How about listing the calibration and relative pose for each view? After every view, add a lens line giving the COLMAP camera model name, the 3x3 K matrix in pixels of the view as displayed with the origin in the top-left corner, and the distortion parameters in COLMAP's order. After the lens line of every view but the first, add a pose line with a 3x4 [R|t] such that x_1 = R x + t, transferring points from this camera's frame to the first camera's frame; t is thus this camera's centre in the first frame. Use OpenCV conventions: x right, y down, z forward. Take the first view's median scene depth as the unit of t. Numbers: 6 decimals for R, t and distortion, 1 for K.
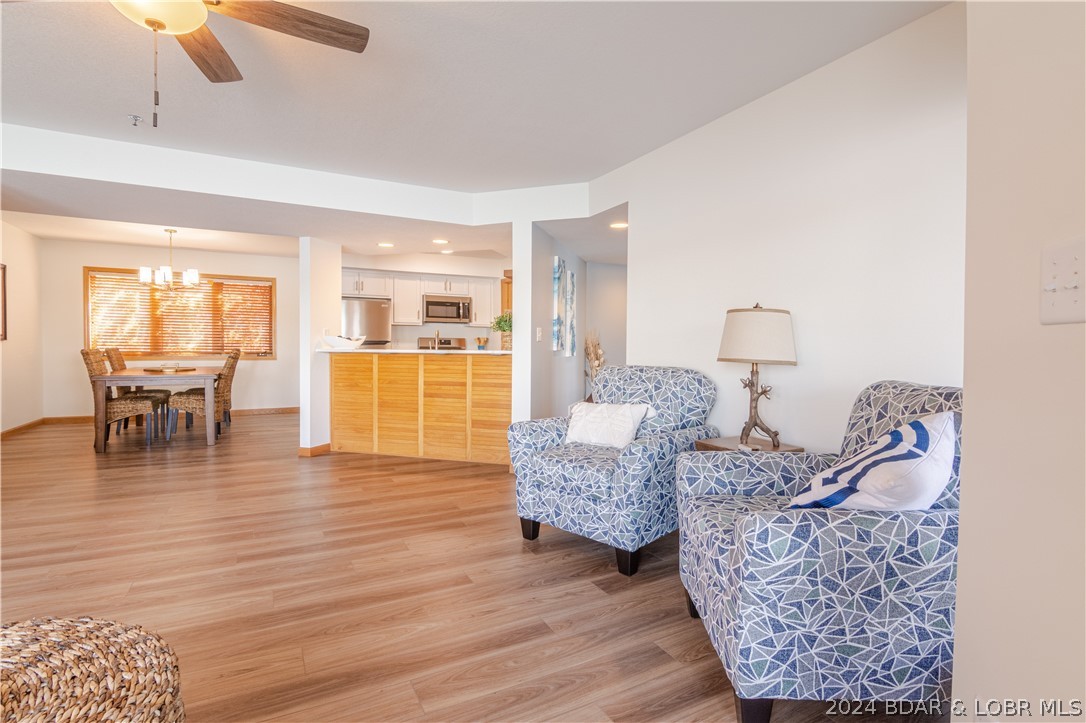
lens RADIAL K [[535.3, 0, 537.7], [0, 535.3, 358.0], [0, 0, 1]] dist [-0.004570, -0.004901]
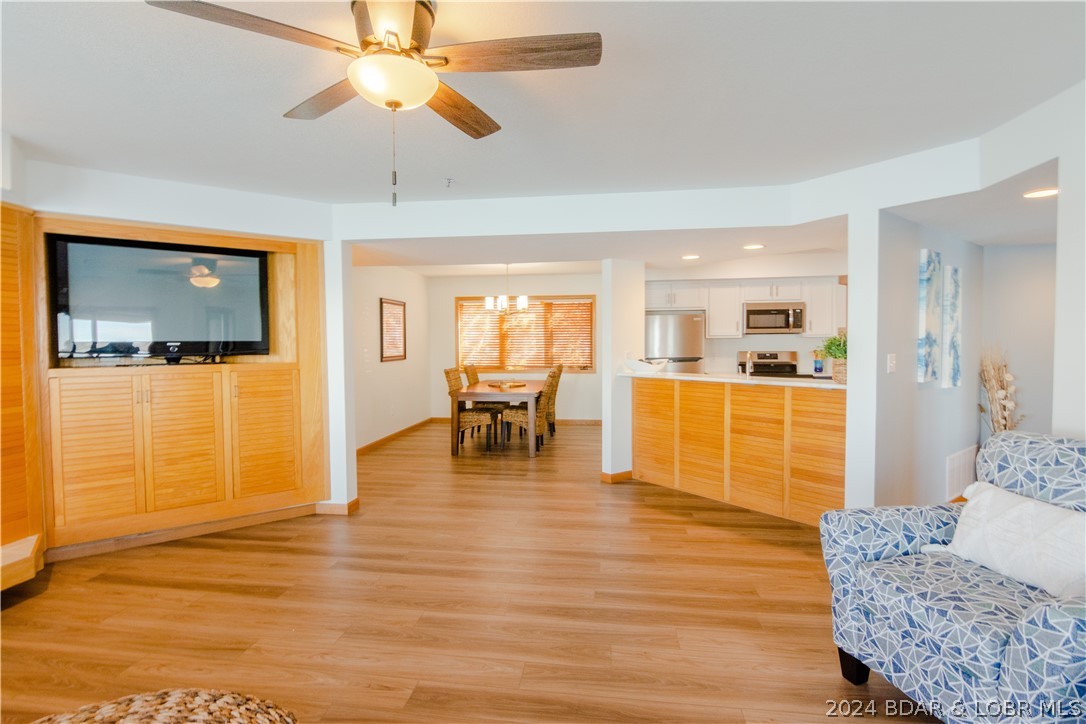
lens RADIAL K [[535.3, 0, 526.5], [0, 535.3, 357.0], [0, 0, 1]] dist [-0.004570, -0.004901]
pose [[0.803570, 0.004155, -0.595196, 0.029952], [0.002401, 0.999945, 0.010221, -0.051612], [0.595206, -0.009643, 0.803515, 0.107556]]
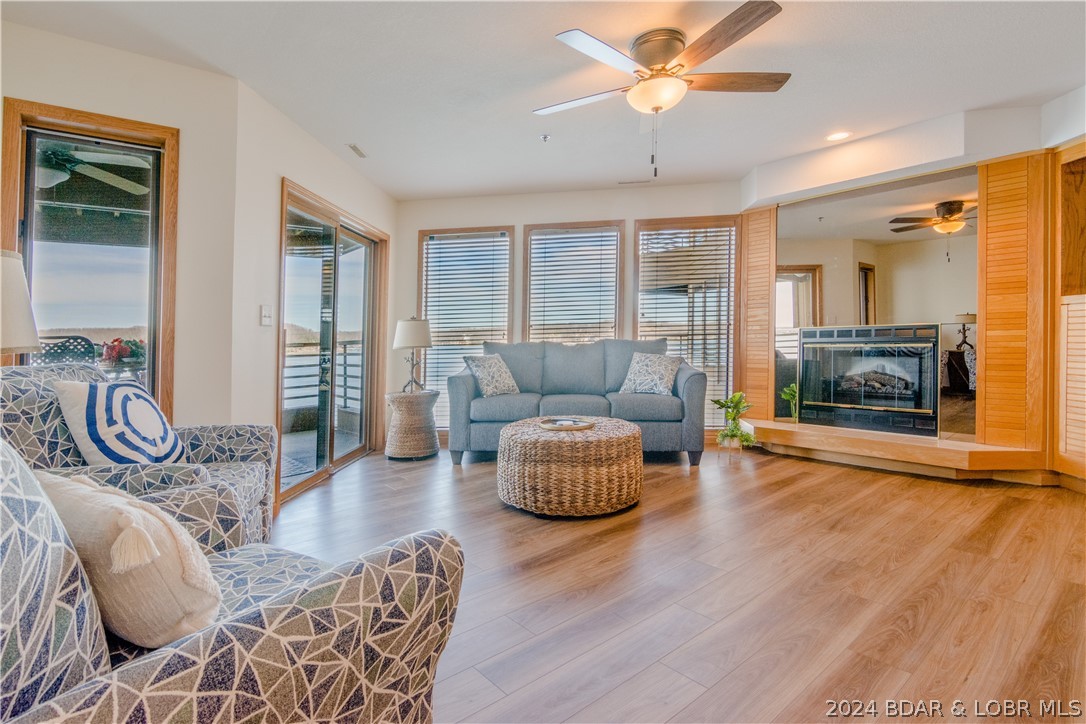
lens RADIAL K [[535.3, 0, 513.8], [0, 535.3, 360.7], [0, 0, 1]] dist [-0.004570, -0.004901]
pose [[-0.981646, 0.026062, -0.188922, -0.013098], [0.015739, 0.998310, 0.055942, -0.009195], [0.190061, 0.051942, -0.980397, 0.680589]]
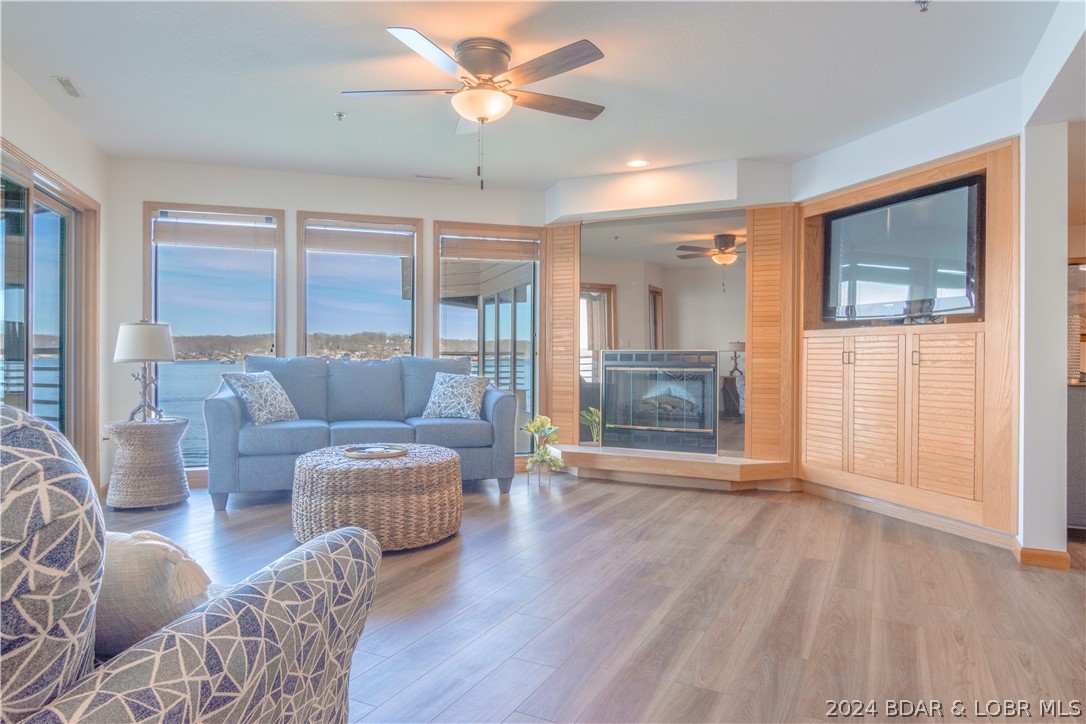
lens RADIAL K [[692.6, 0, 539.8], [0, 692.6, 363.8], [0, 0, 1]] dist [0.004631, 0.000780]
pose [[-0.814862, -0.000748, -0.579655, 0.075255], [-0.018186, 0.999540, 0.024276, -0.009771], [0.579370, 0.030323, -0.814501, 0.749321]]
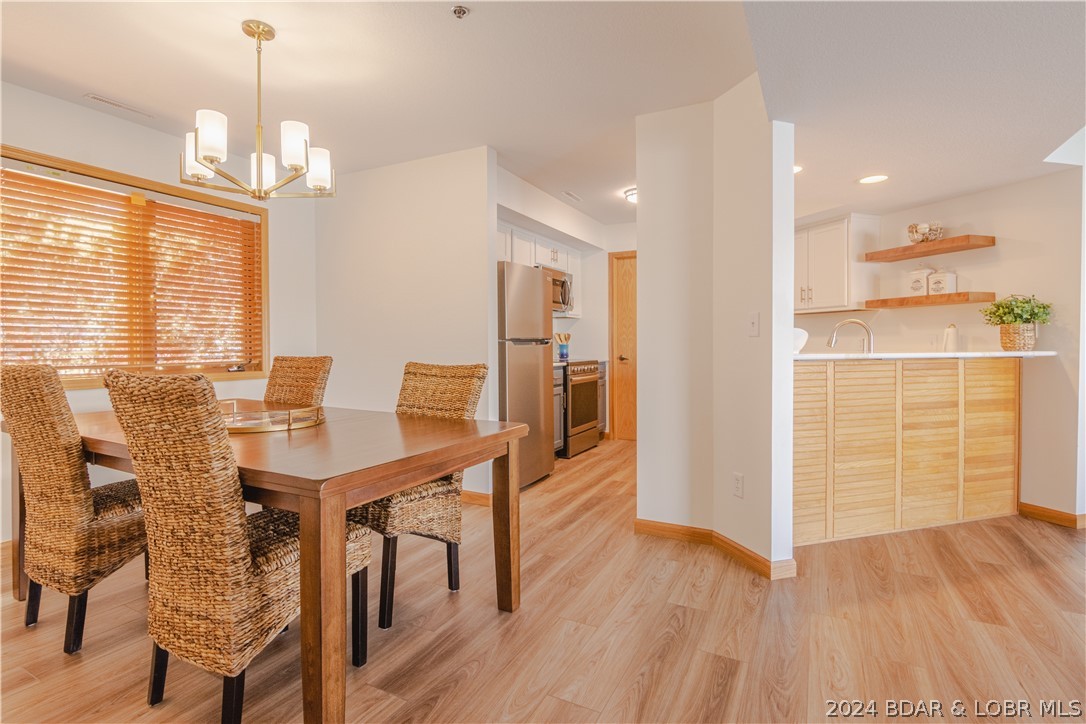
lens RADIAL K [[535.3, 0, 529.6], [0, 535.3, 341.5], [0, 0, 1]] dist [-0.004570, -0.004901]
pose [[0.830323, -0.006195, 0.557247, -0.751567], [0.020250, 0.999613, -0.019060, -0.019863], [-0.556914, 0.027111, 0.830128, 0.618903]]
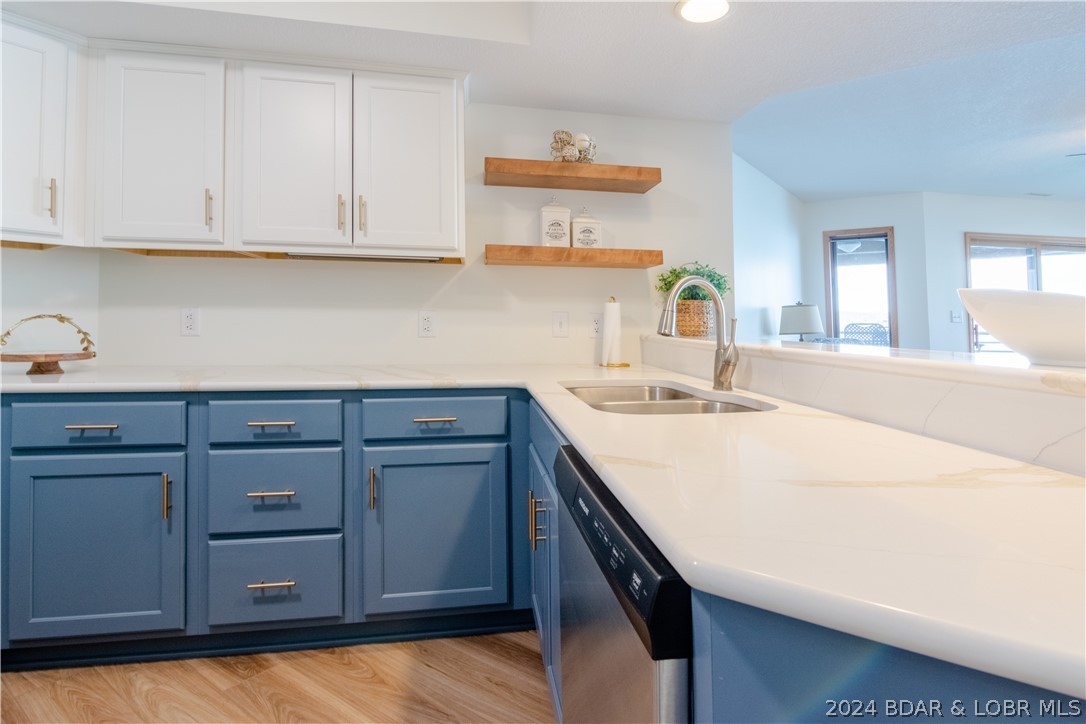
lens RADIAL K [[535.3, 0, 577.7], [0, 535.3, 322.7], [0, 0, 1]] dist [-0.004570, -0.004901]
pose [[-0.482457, -0.013857, 0.875810, -0.371175], [0.012585, 0.999662, 0.022750, -0.030004], [-0.875829, 0.021998, -0.482120, 1.063656]]
